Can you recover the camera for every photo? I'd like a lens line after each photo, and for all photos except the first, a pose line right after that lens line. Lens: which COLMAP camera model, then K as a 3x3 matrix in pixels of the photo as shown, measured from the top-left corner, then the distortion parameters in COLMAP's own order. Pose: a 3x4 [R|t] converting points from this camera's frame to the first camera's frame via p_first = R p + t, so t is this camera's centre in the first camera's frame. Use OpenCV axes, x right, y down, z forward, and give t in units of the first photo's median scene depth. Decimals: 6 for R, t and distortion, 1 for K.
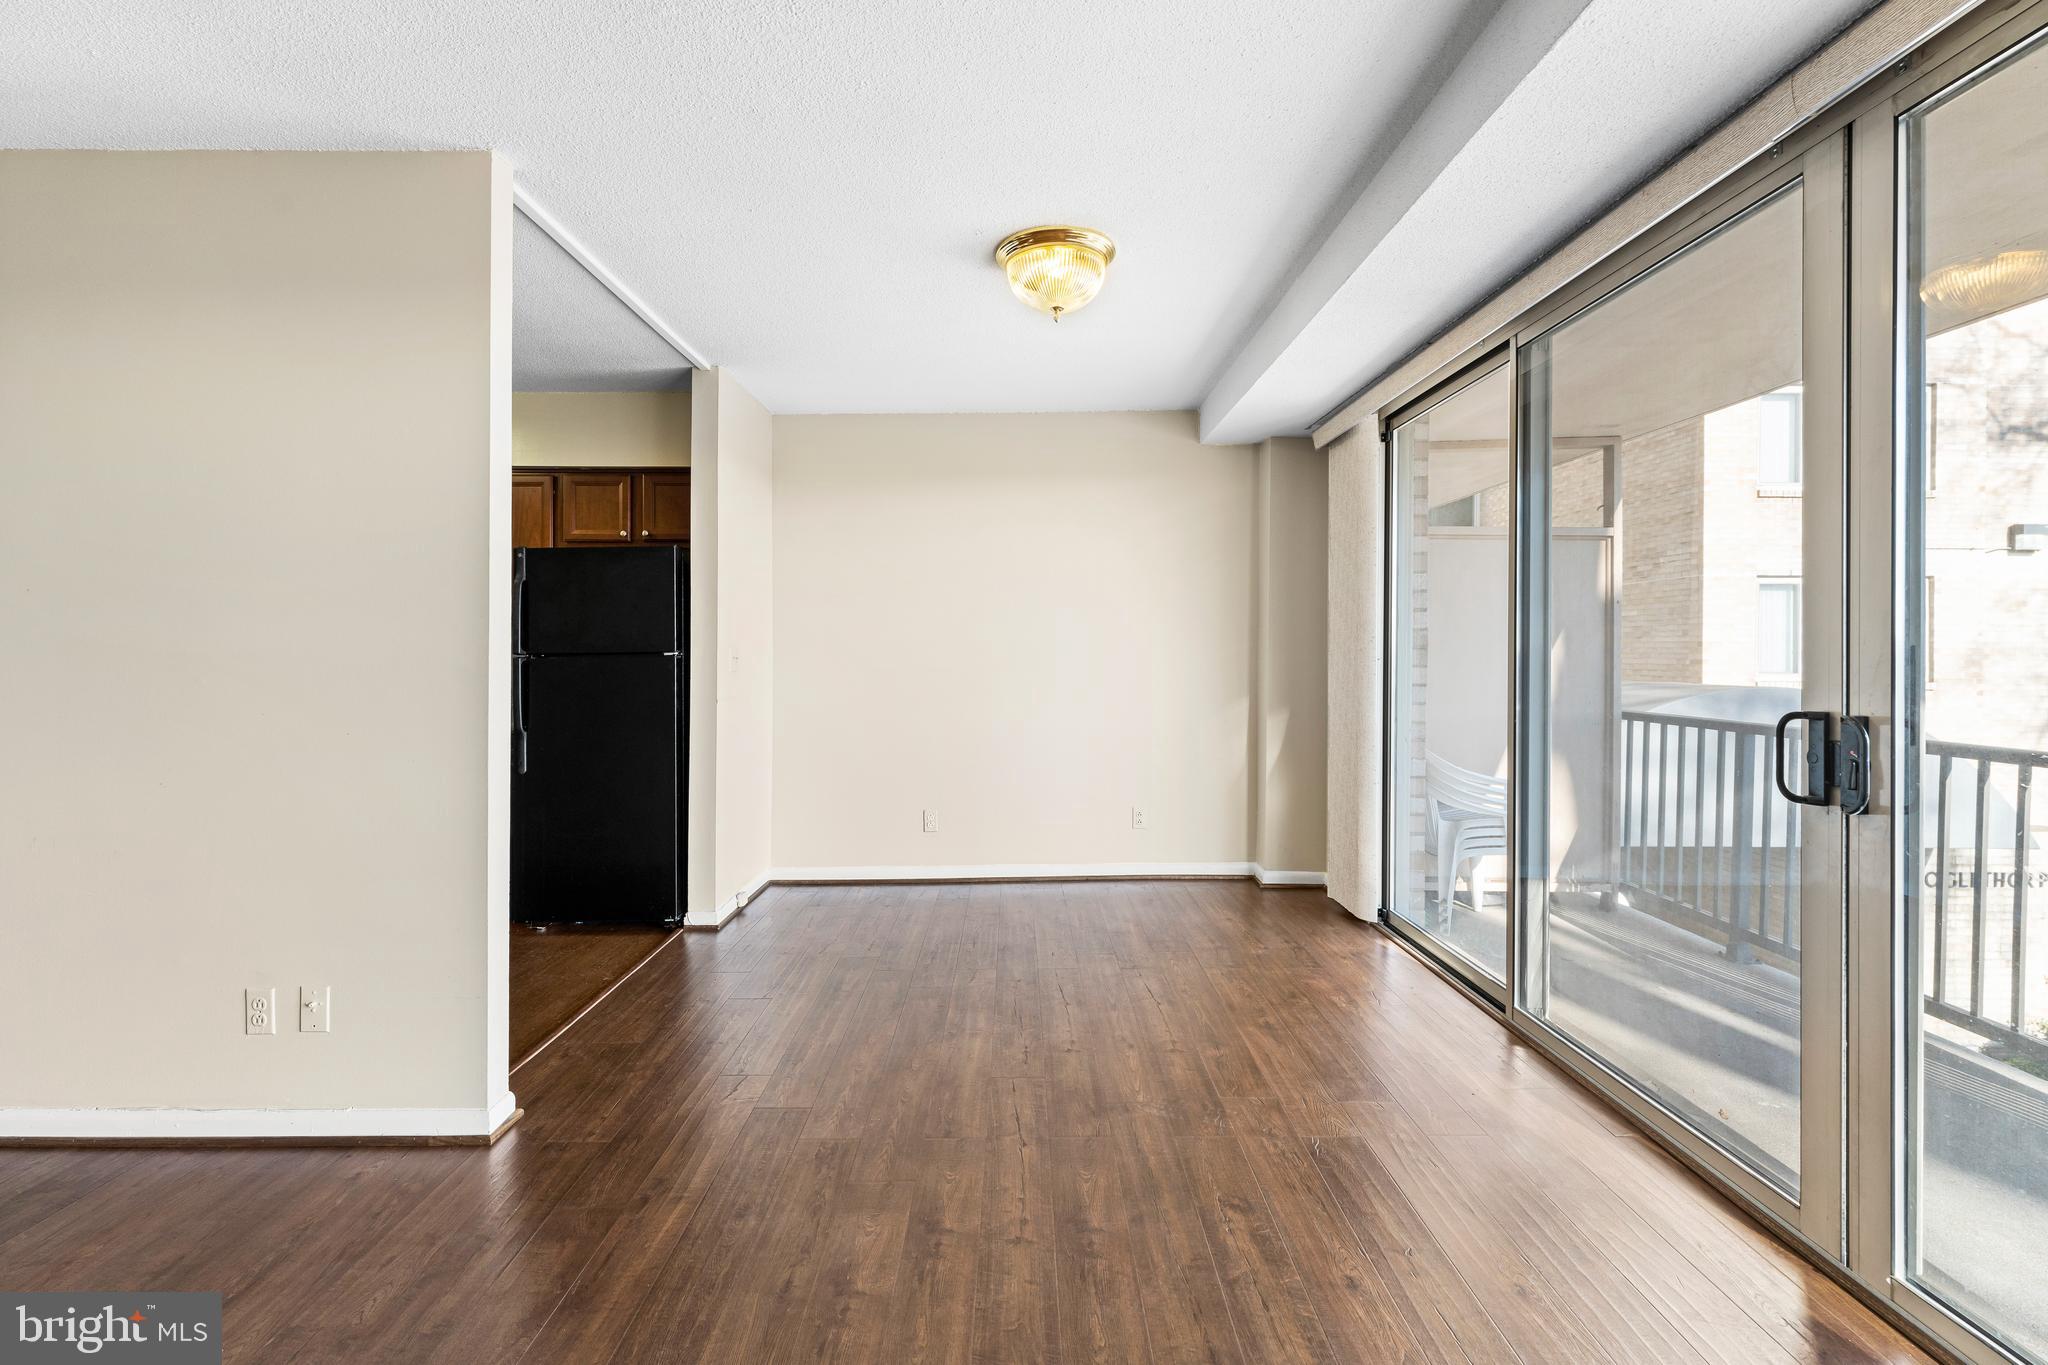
lens RADIAL K [[921.6, 0, 1015.4], [0, 921.6, 649.0], [0, 0, 1]] dist [-0.001225, -0.000172]
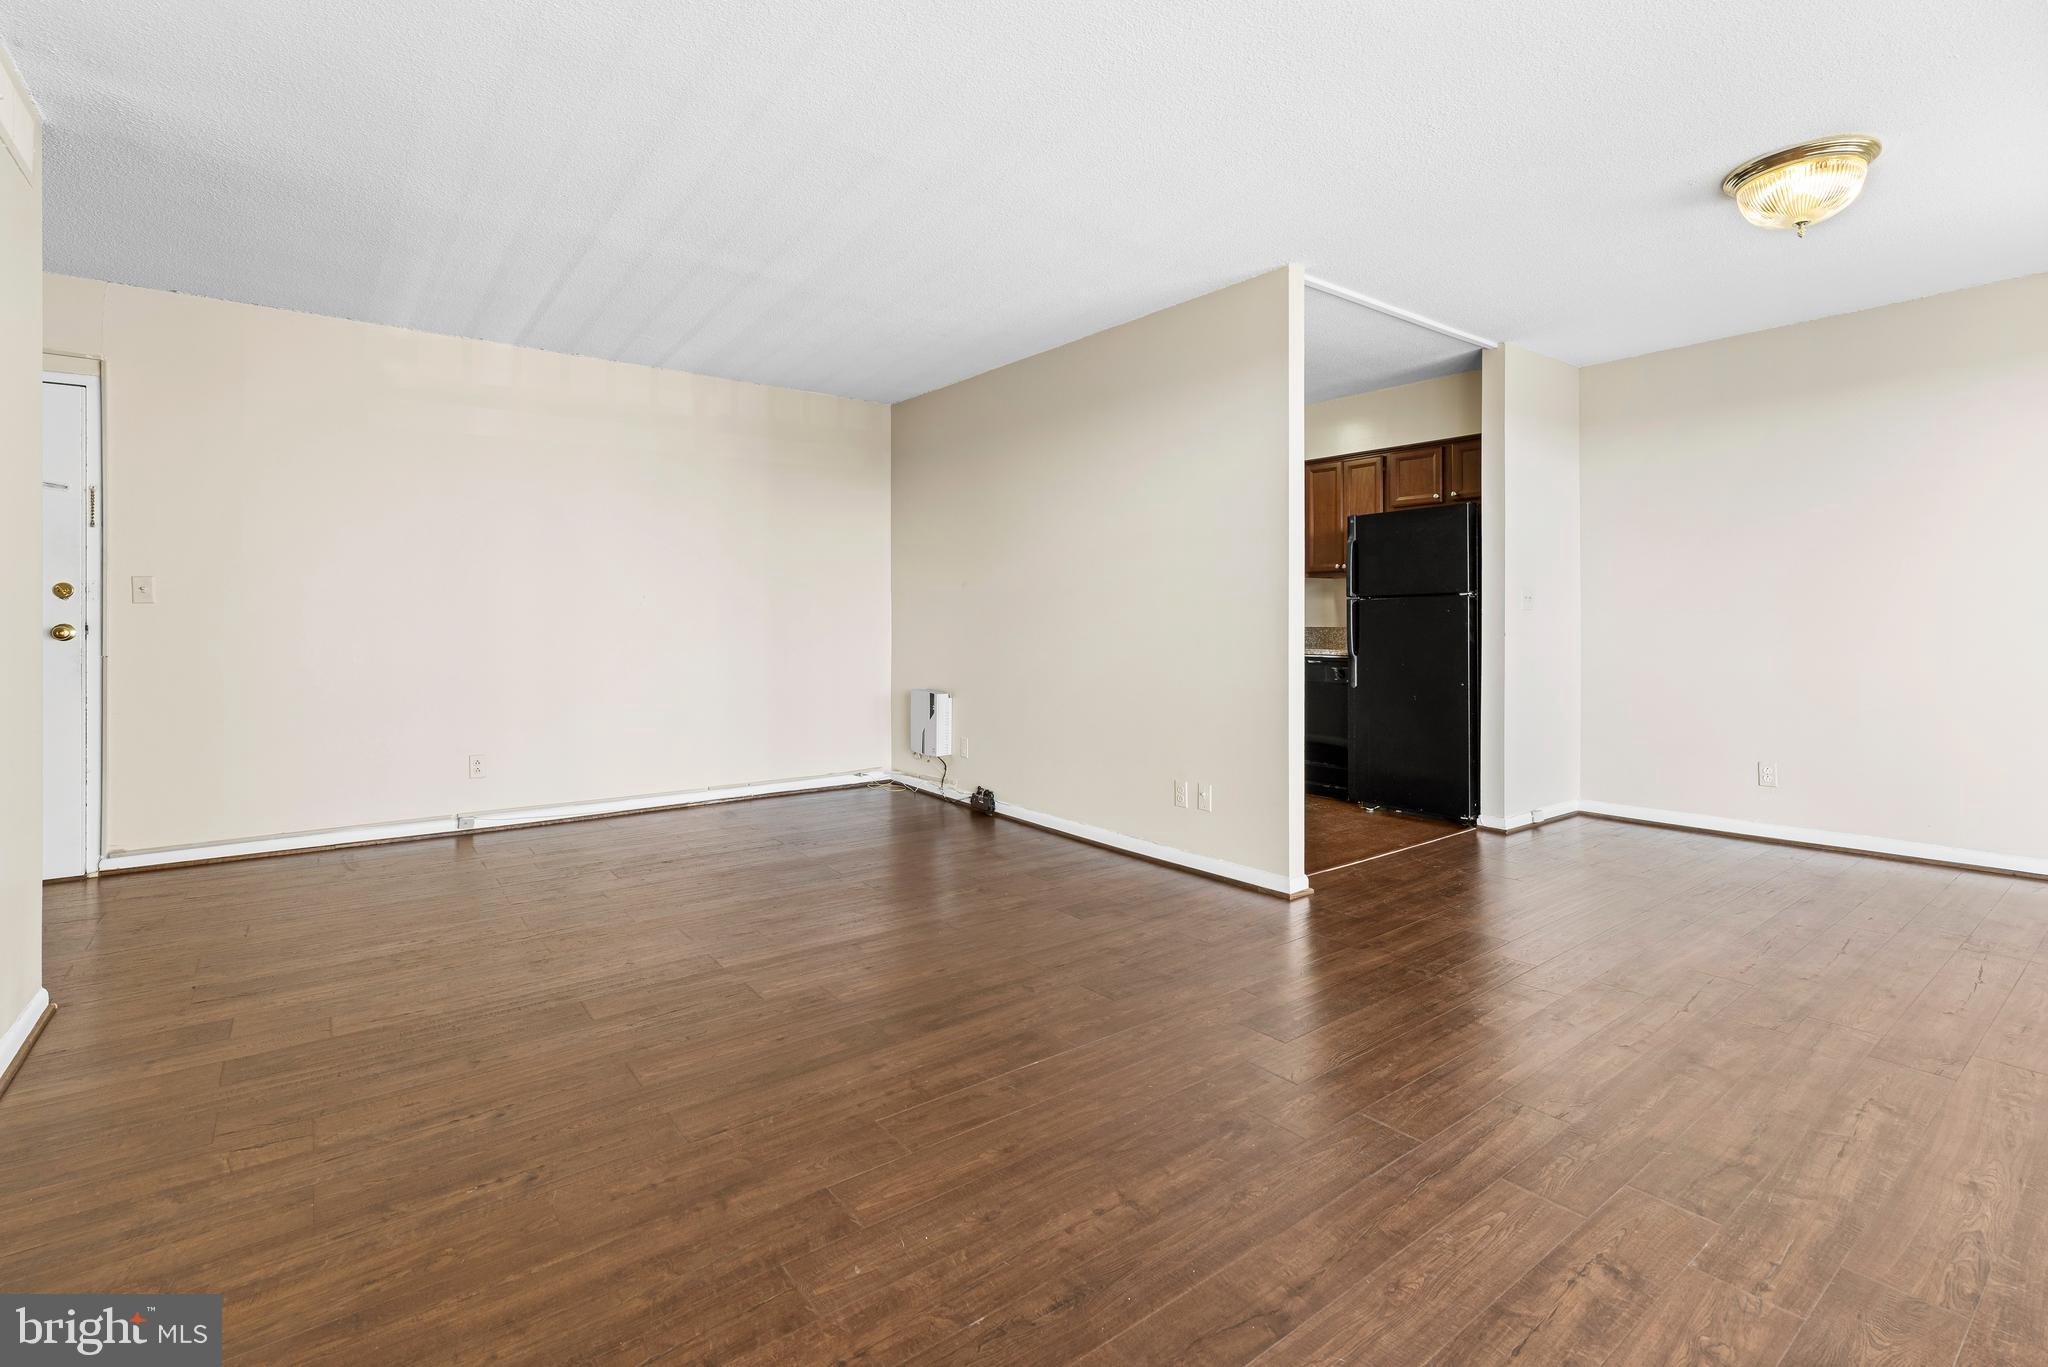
lens RADIAL K [[937.9, 0, 1026.4], [0, 937.9, 618.2], [0, 0, 1]] dist [0.000534, 0.000286]
pose [[0.610352, -0.001442, -0.792129, 0.327113], [0.006389, 0.999975, 0.003102, 0.039605], [0.792105, -0.006954, 0.610345, -0.253375]]
